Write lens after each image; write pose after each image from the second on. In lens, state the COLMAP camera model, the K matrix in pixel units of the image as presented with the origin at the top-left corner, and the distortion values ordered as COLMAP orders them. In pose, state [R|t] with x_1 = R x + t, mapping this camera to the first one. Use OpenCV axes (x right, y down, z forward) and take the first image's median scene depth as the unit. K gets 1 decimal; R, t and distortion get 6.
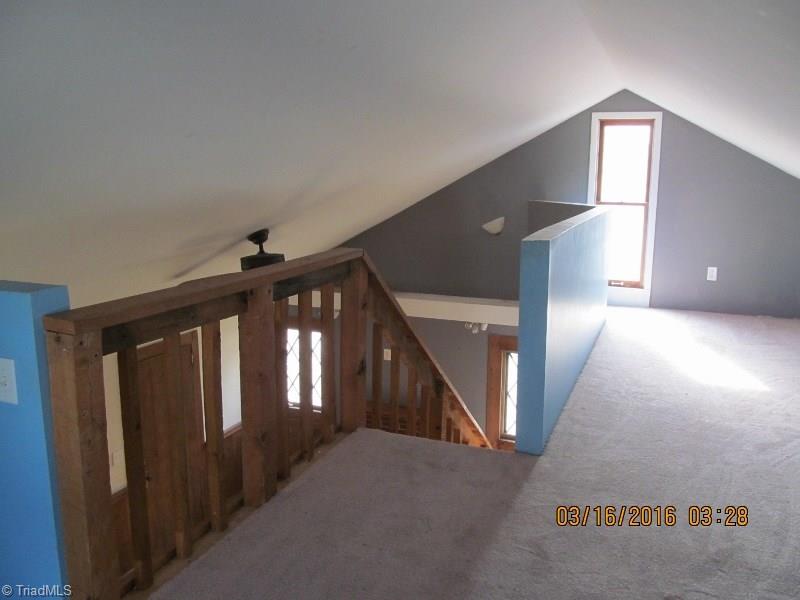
lens RADIAL K [[661.2, 0, 402.4], [0, 661.2, 293.2], [0, 0, 1]] dist [-0.068180, 0.033552]
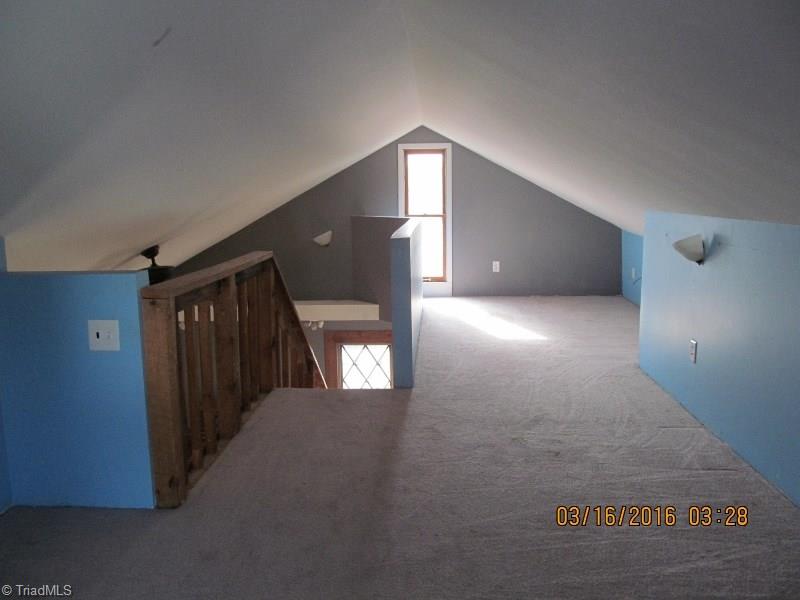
lens RADIAL K [[661.2, 0, 402.4], [0, 661.2, 293.2], [0, 0, 1]] dist [-0.068180, 0.033552]
pose [[0.943454, -0.068536, 0.324340, -0.142369], [0.079413, 0.996633, -0.020403, 0.037803], [-0.321850, 0.045006, 0.945720, -0.197000]]
